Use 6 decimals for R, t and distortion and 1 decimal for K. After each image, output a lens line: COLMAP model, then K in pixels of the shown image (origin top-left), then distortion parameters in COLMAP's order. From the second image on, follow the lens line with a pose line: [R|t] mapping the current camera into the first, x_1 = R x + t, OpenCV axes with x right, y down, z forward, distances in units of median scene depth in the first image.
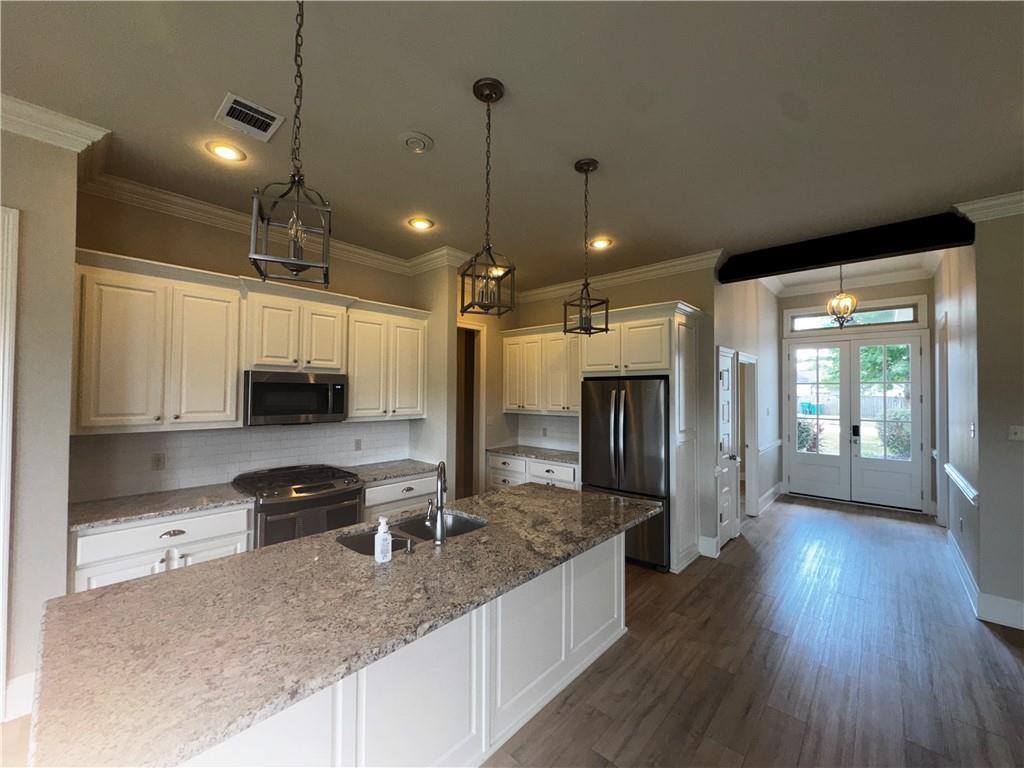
lens RADIAL K [[410.1, 0, 511.0], [0, 410.1, 383.6], [0, 0, 1]] dist [-0.001157, -0.000107]
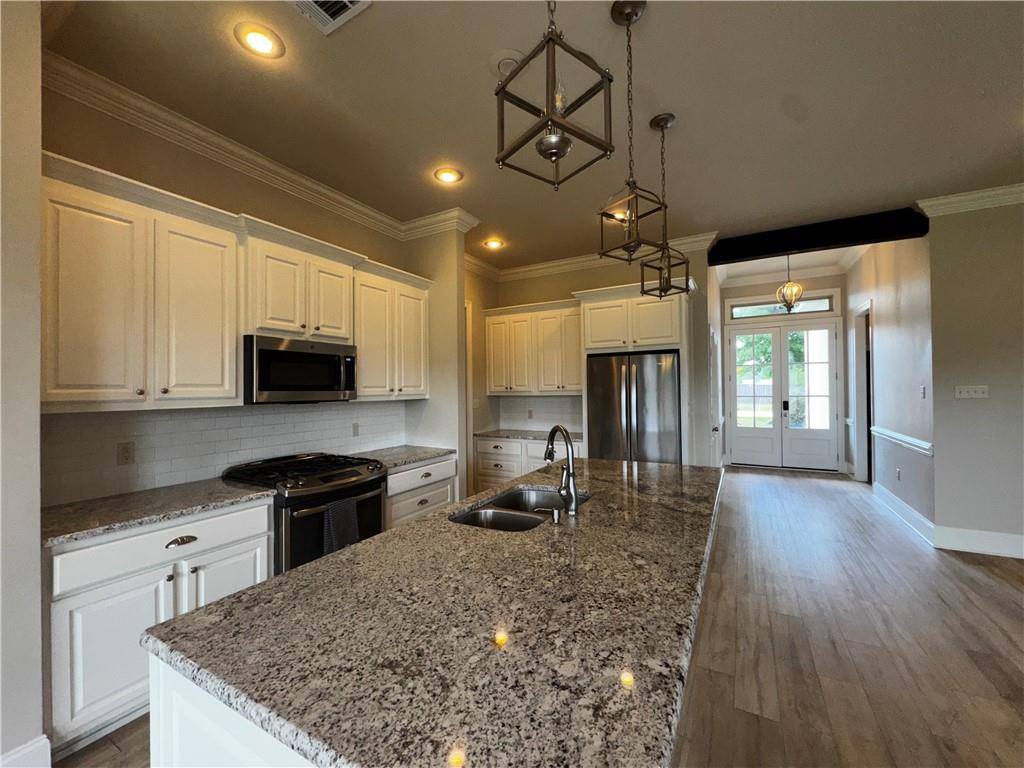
lens RADIAL K [[410.1, 0, 511.0], [0, 410.1, 383.6], [0, 0, 1]] dist [-0.001157, -0.000107]
pose [[0.974484, -0.015250, 0.223940, -0.275433], [0.013179, 0.999855, 0.010738, 0.052054], [-0.224071, -0.007513, 0.974544, 0.089389]]
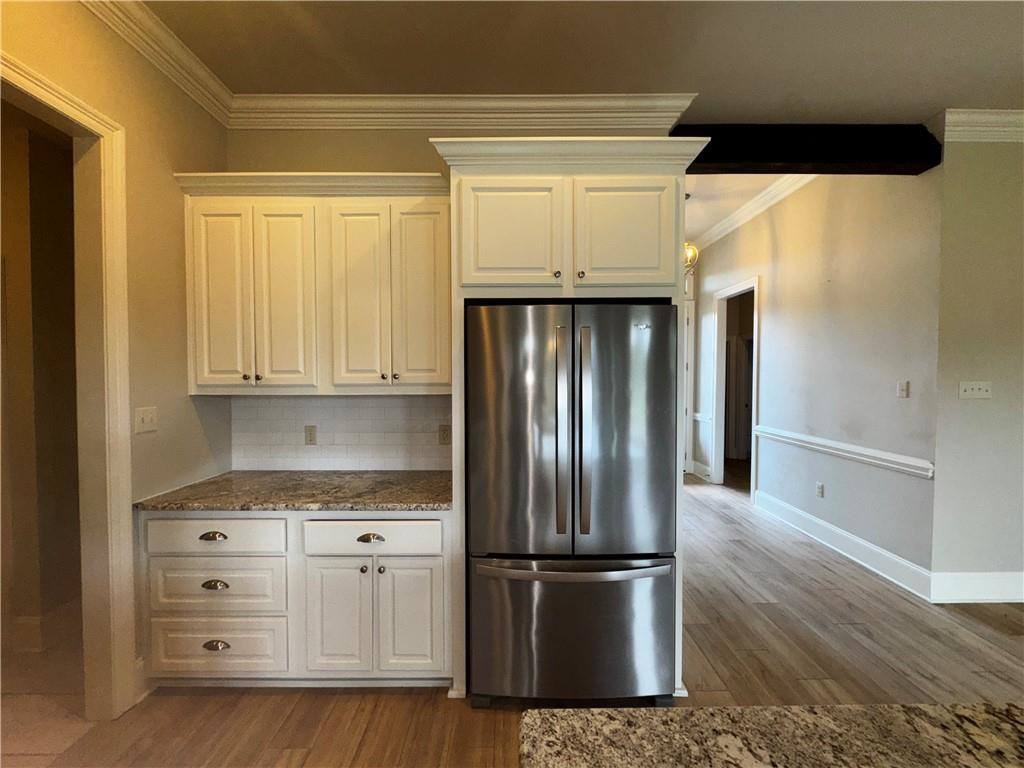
lens RADIAL K [[410.1, 0, 511.0], [0, 410.1, 383.6], [0, 0, 1]] dist [-0.001157, -0.000107]
pose [[0.738085, -0.021301, 0.674371, -0.084425], [-0.008822, 0.999111, 0.041214, 0.064886], [-0.674650, -0.036369, 0.737241, 0.806033]]
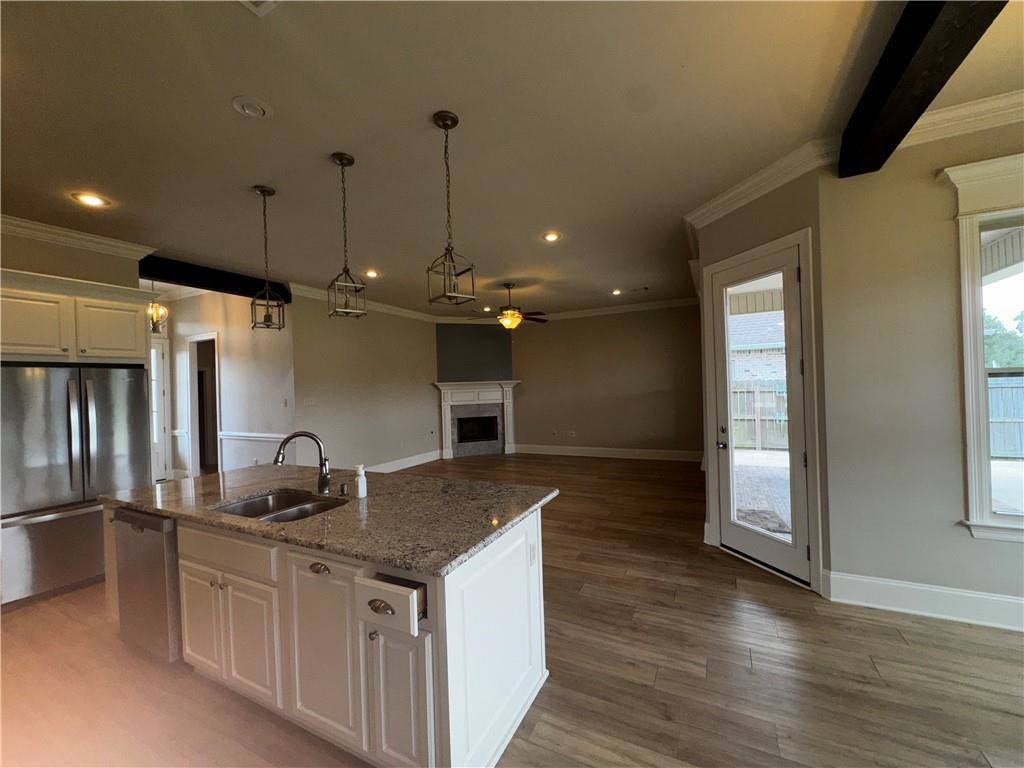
lens RADIAL K [[410.1, 0, 511.0], [0, 410.1, 383.6], [0, 0, 1]] dist [-0.001157, -0.000107]
pose [[-0.260821, 0.006814, 0.965363, -0.828020], [0.010644, 0.999935, -0.004182, 0.040841], [-0.965328, 0.009185, -0.260877, 0.428863]]
